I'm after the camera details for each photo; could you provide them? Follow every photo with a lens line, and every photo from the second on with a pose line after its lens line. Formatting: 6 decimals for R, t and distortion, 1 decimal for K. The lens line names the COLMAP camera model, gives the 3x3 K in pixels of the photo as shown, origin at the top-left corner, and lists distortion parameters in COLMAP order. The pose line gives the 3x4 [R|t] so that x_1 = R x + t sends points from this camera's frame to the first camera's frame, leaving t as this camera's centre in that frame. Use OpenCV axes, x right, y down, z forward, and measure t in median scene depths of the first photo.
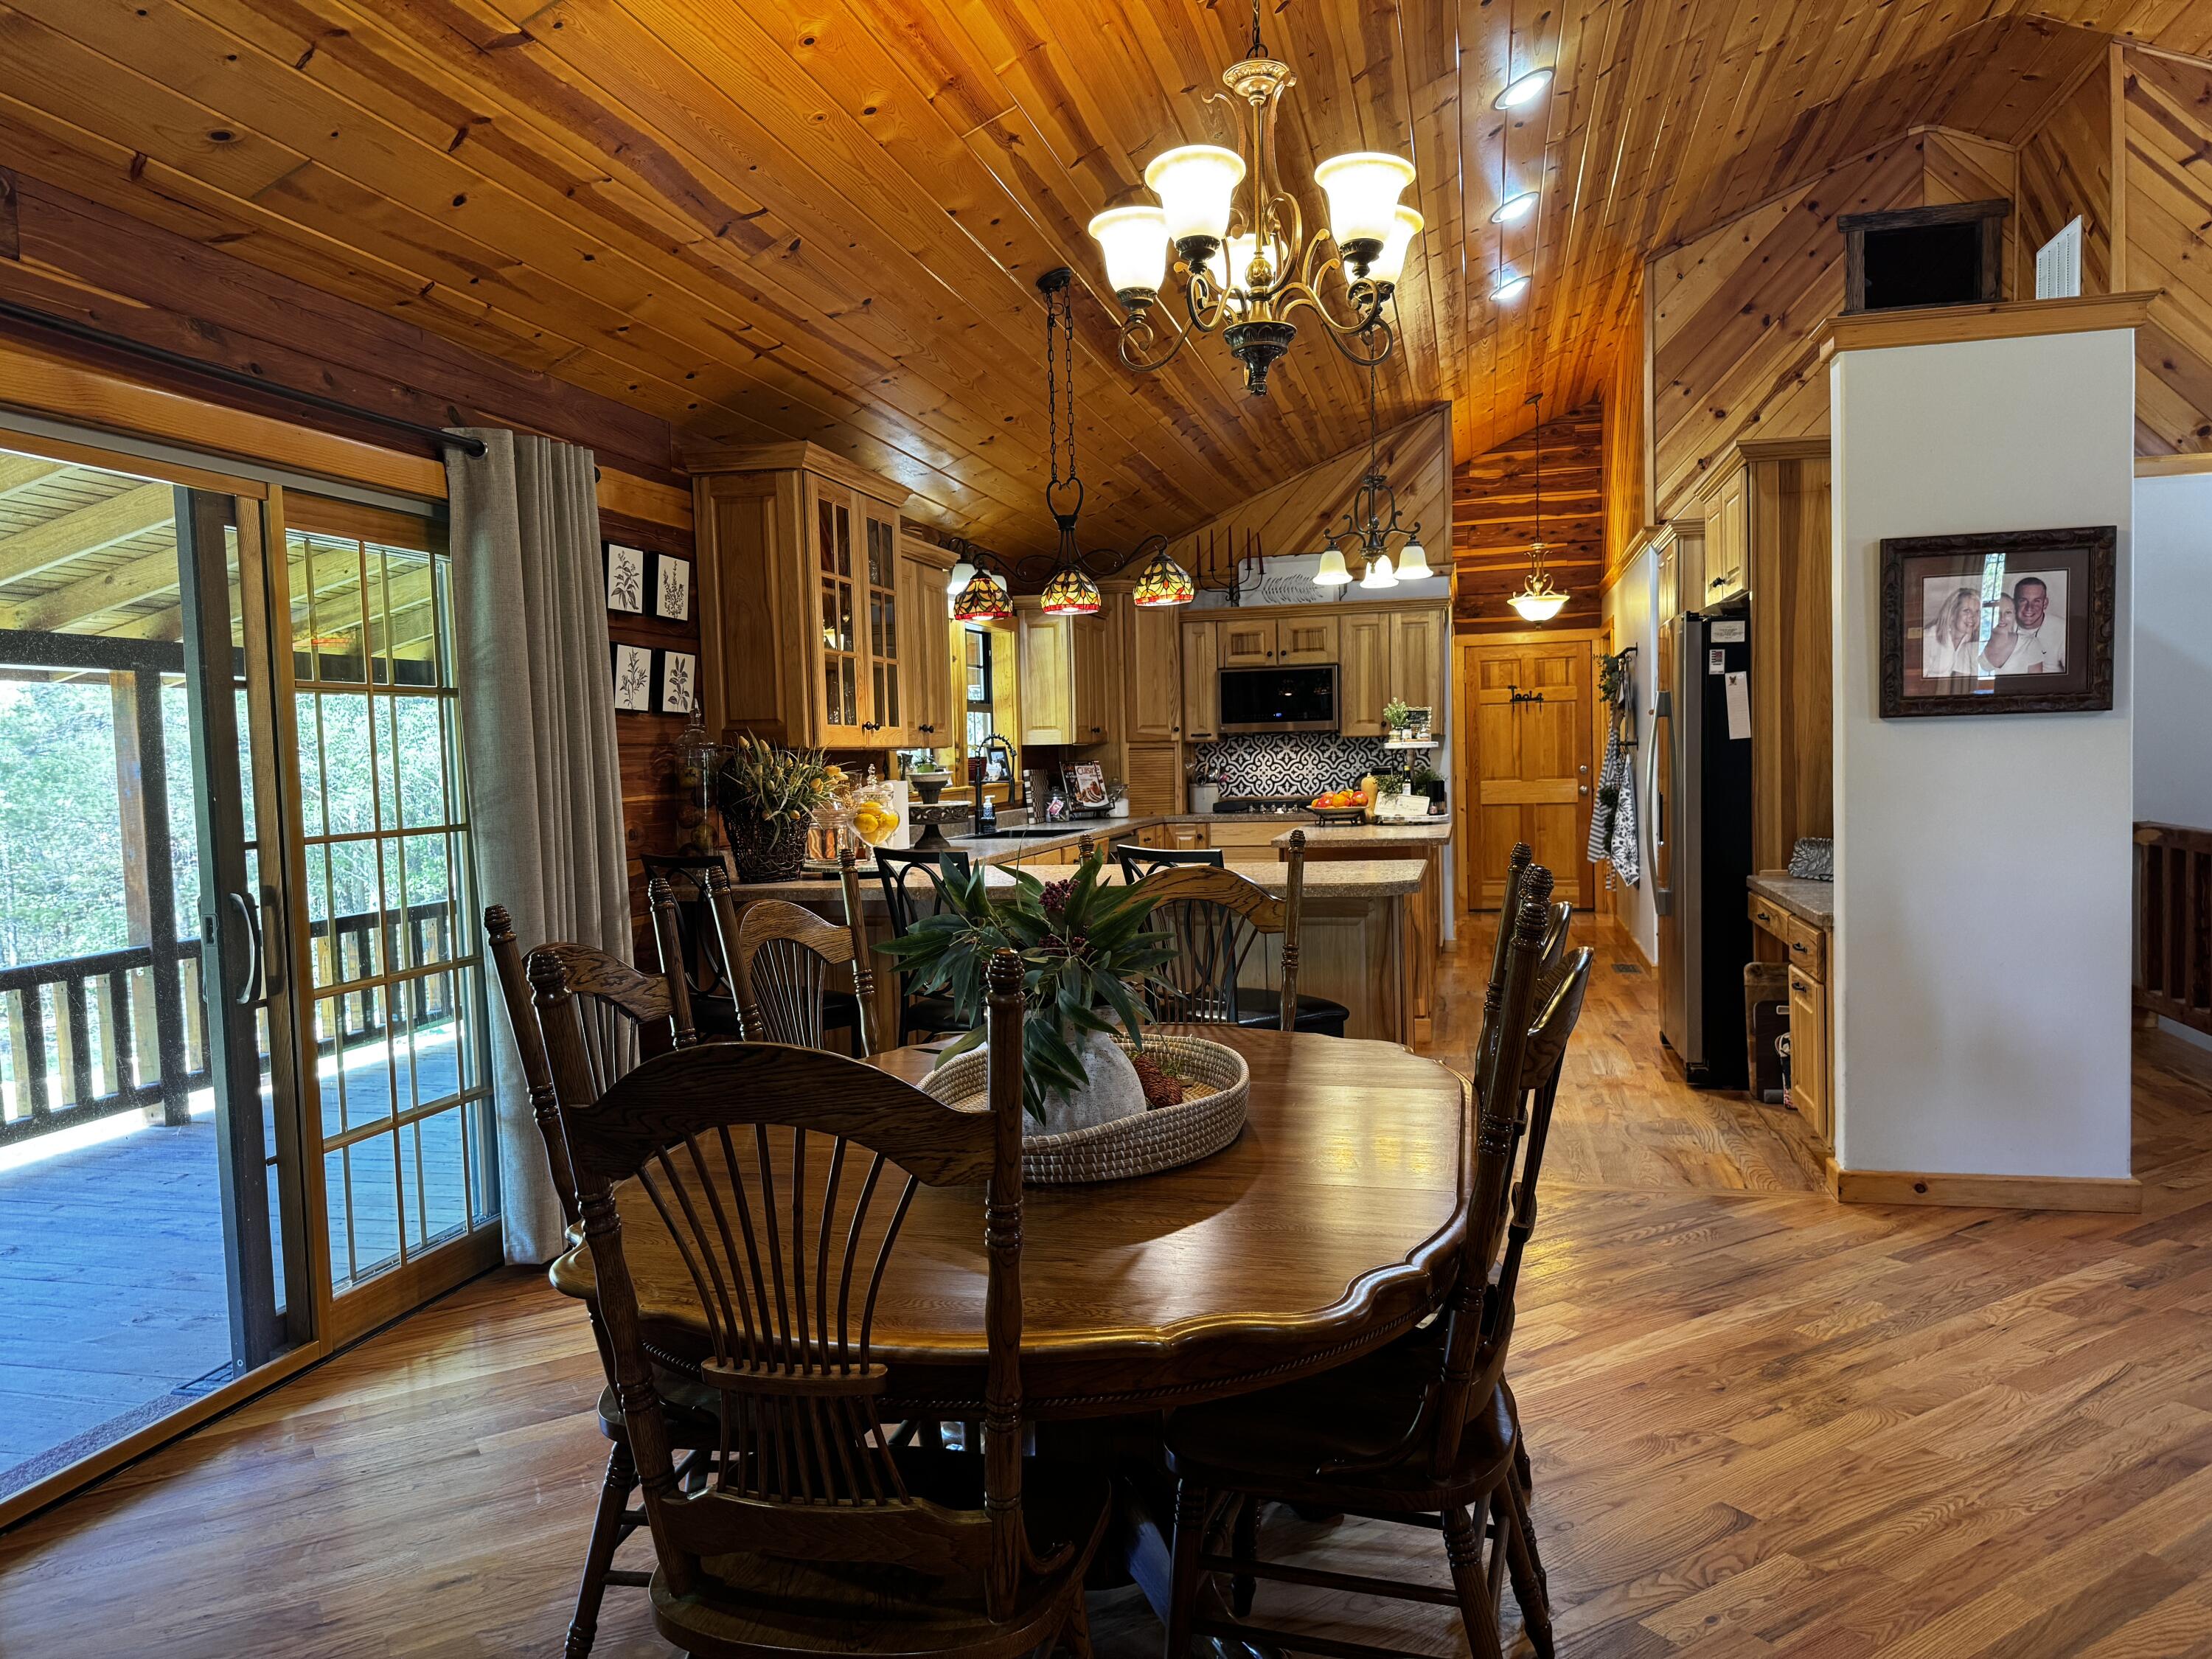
lens RADIAL K [[1559.3, 0, 1105.5], [0, 1559.3, 862.8], [0, 0, 1]] dist [0.051257, -0.066944]
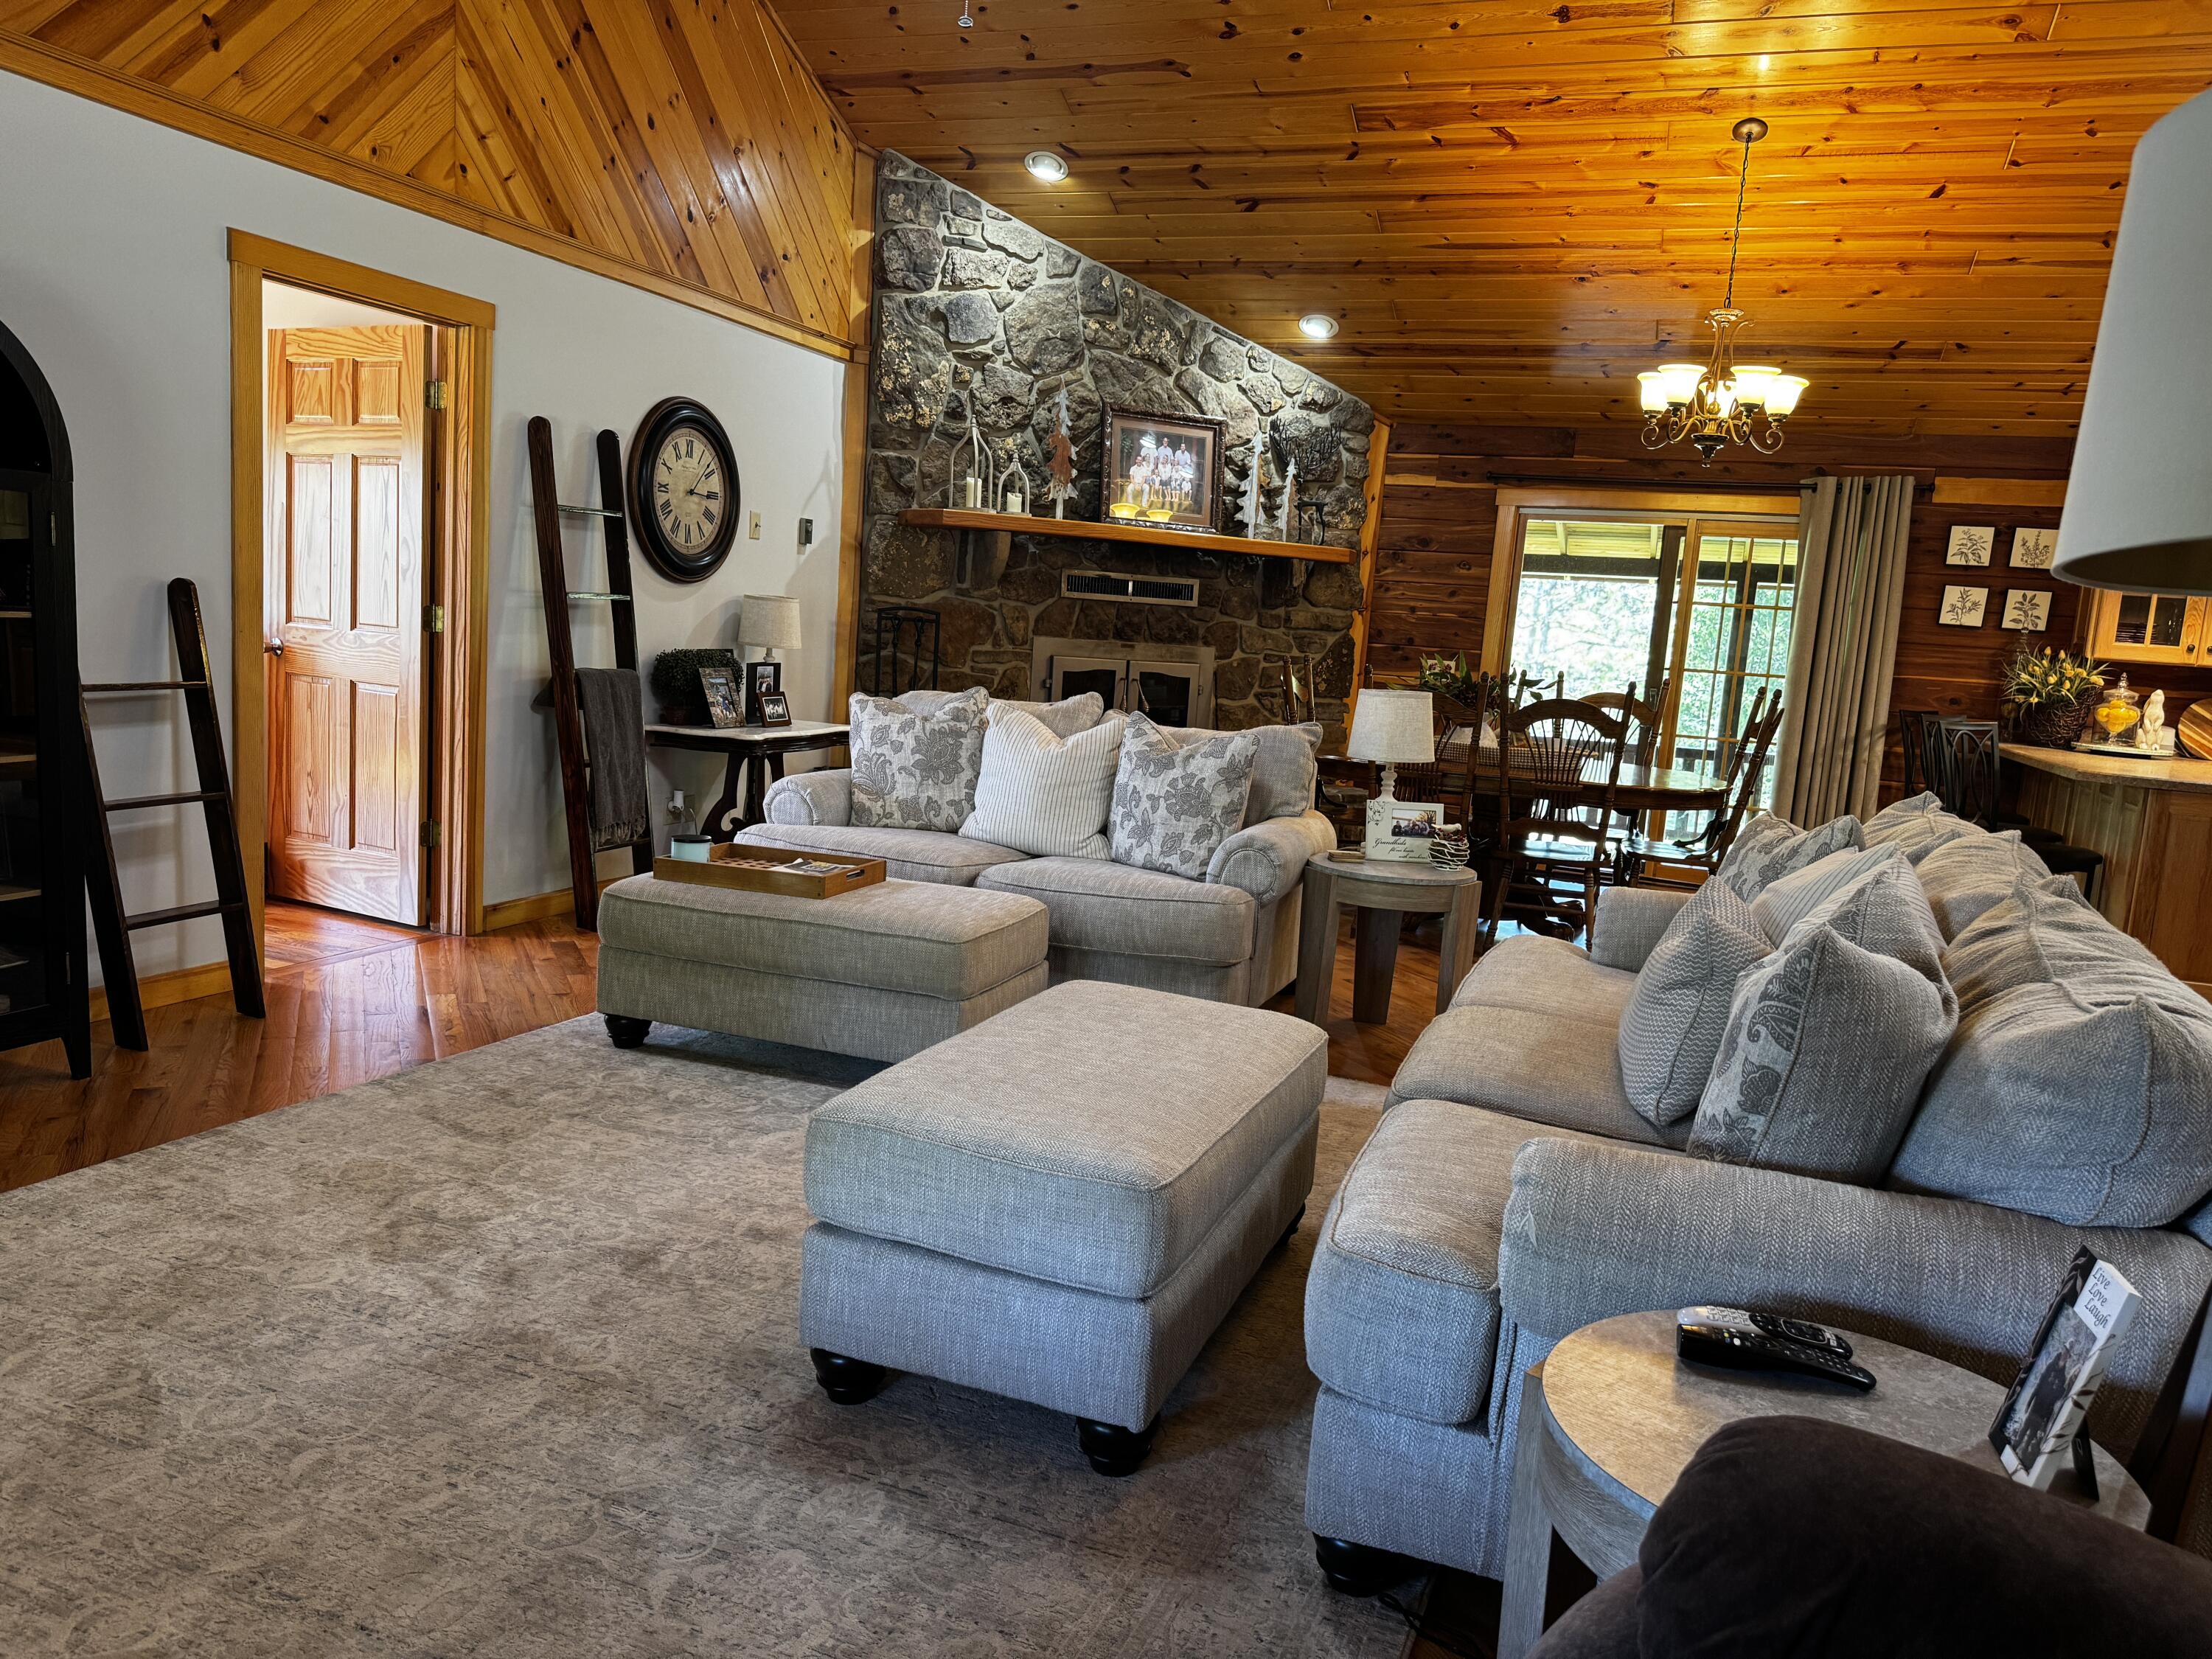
lens RADIAL K [[1559.3, 0, 1096.4], [0, 1559.3, 840.0], [0, 0, 1]] dist [0.051257, -0.066944]
pose [[-0.128886, 0.158924, -0.978842, 0.857208], [-0.133141, 0.975365, 0.175890, -0.028586], [0.982681, 0.152994, -0.104552, 0.186993]]
